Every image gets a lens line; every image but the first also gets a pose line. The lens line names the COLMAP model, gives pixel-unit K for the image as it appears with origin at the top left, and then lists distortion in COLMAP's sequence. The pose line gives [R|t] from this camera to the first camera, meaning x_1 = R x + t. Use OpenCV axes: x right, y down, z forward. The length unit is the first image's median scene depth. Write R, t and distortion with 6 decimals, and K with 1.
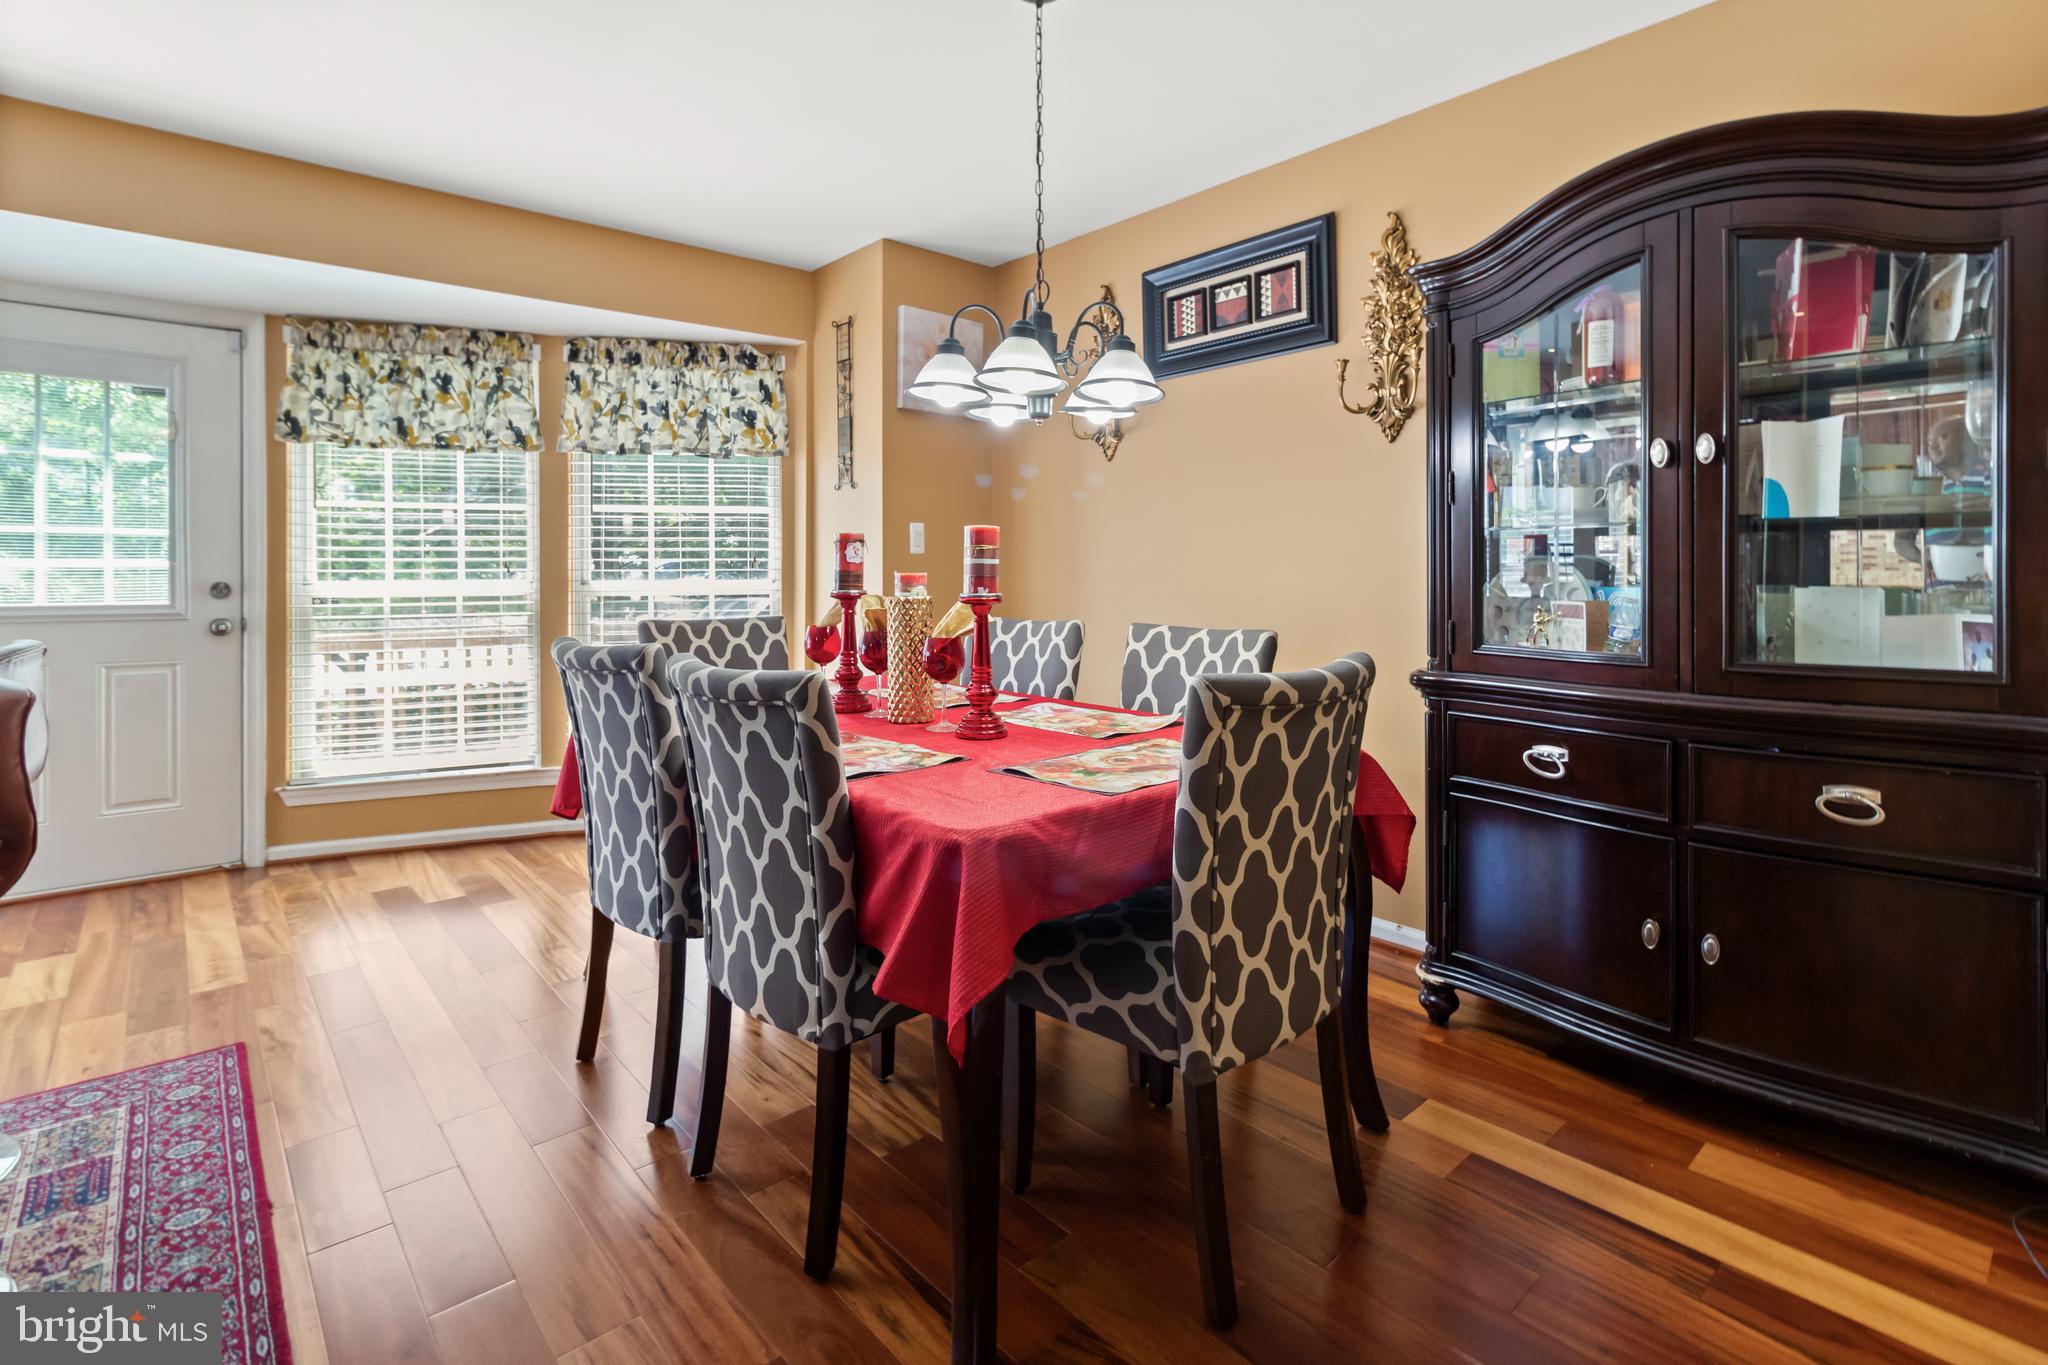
lens RADIAL K [[948.2, 0, 1028.4], [0, 948.2, 576.3], [0, 0, 1]] dist [-0.001810, 0.000223]
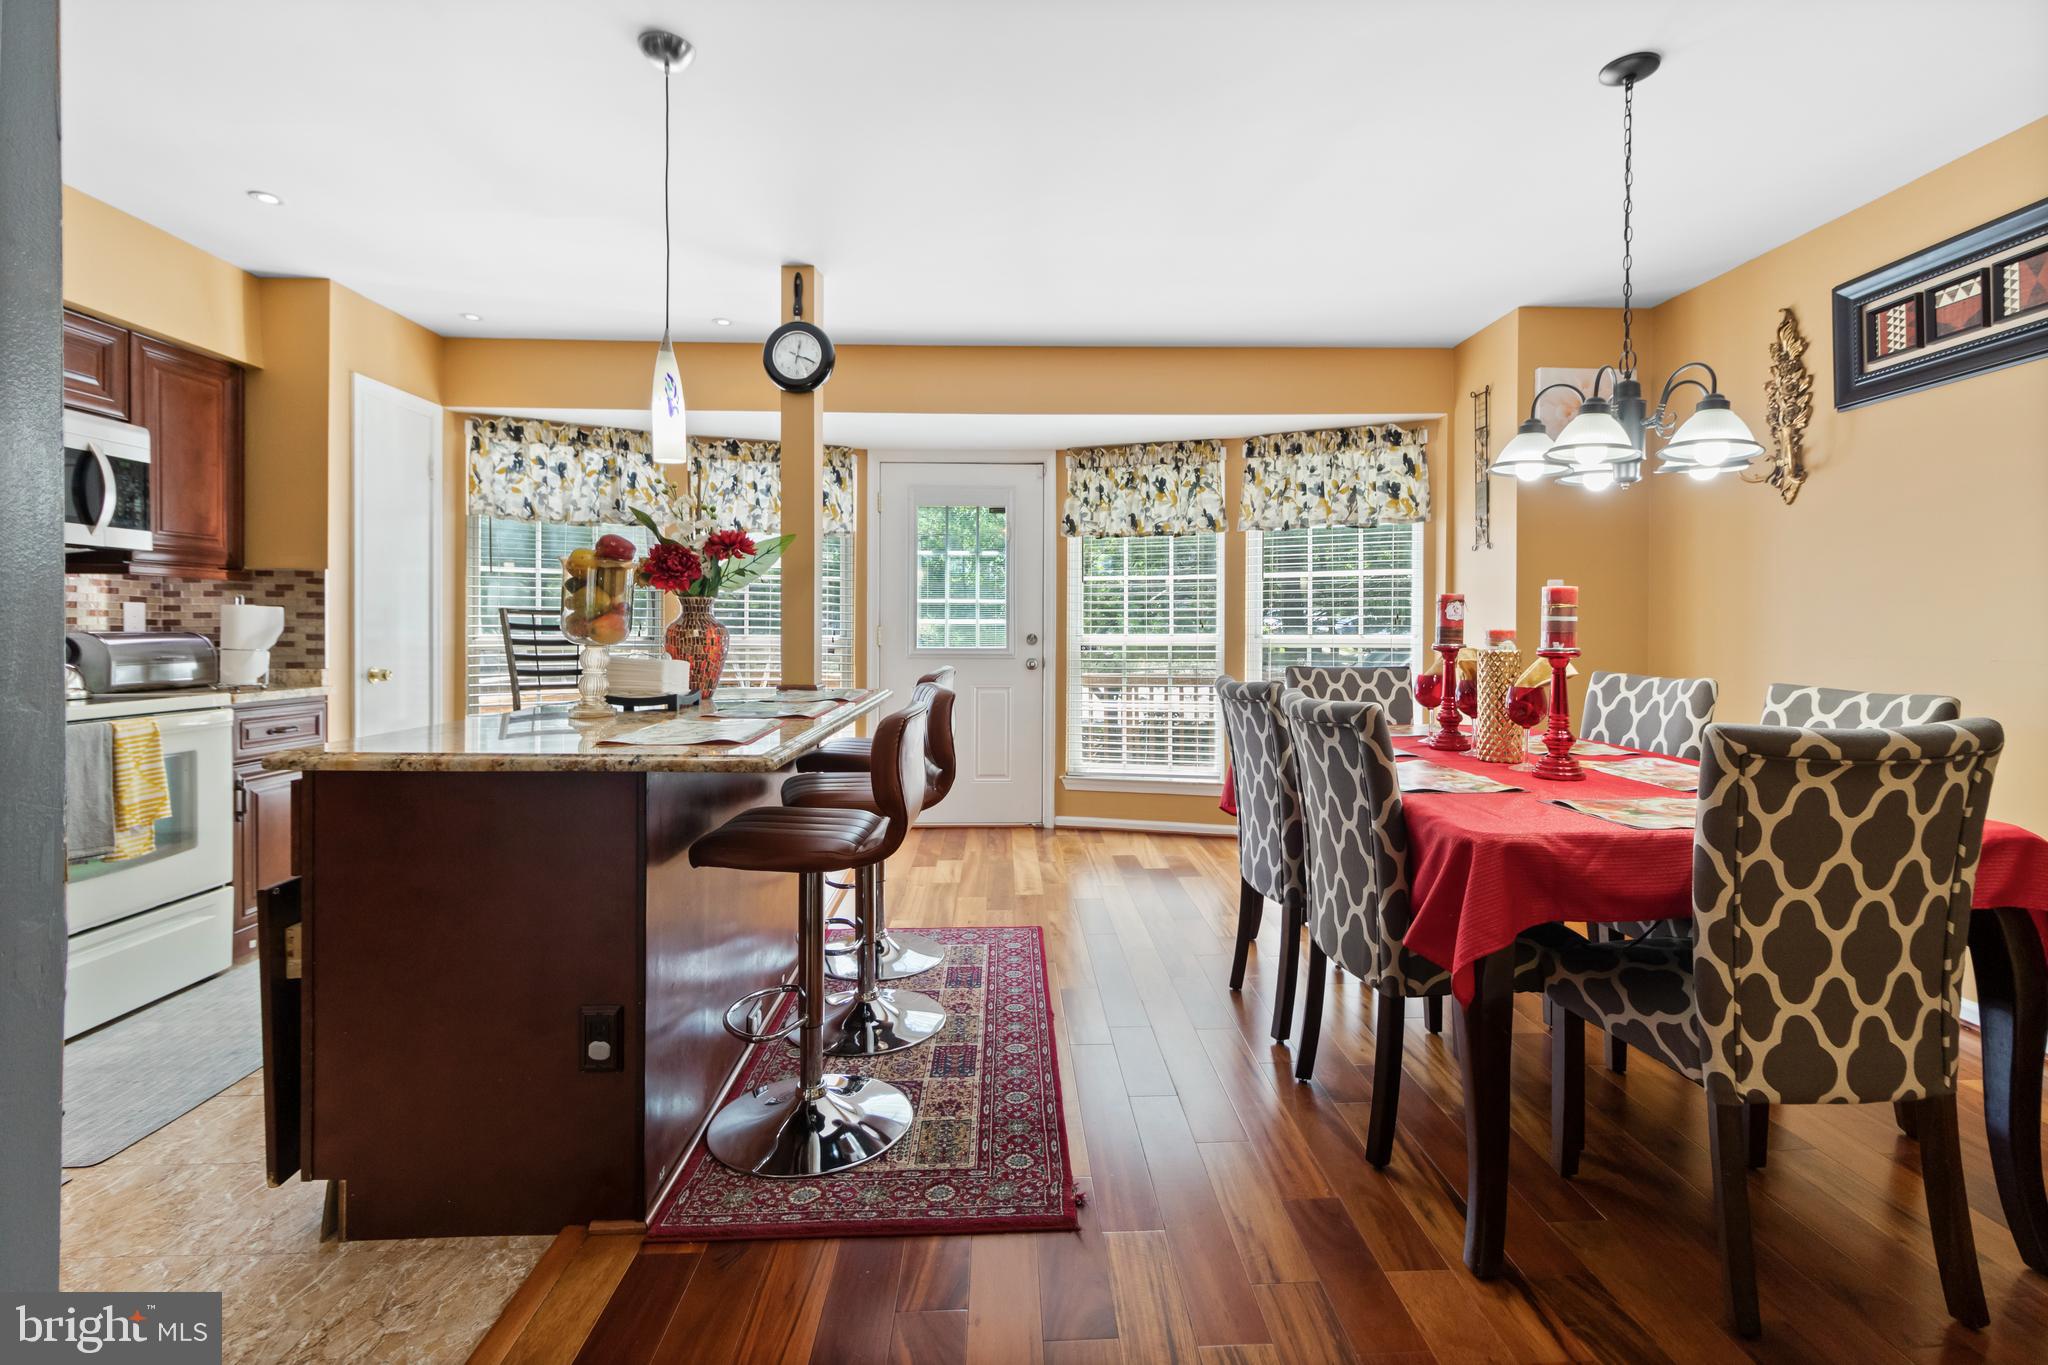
lens RADIAL K [[953.7, 0, 1026.6], [0, 953.7, 624.2], [0, 0, 1]] dist [-0.000616, 0.000630]
pose [[0.757198, -0.000525, -0.653185, 0.173881], [-0.004581, 0.999971, -0.006115, 0.000093], [0.653169, 0.007623, 0.757173, -0.203602]]
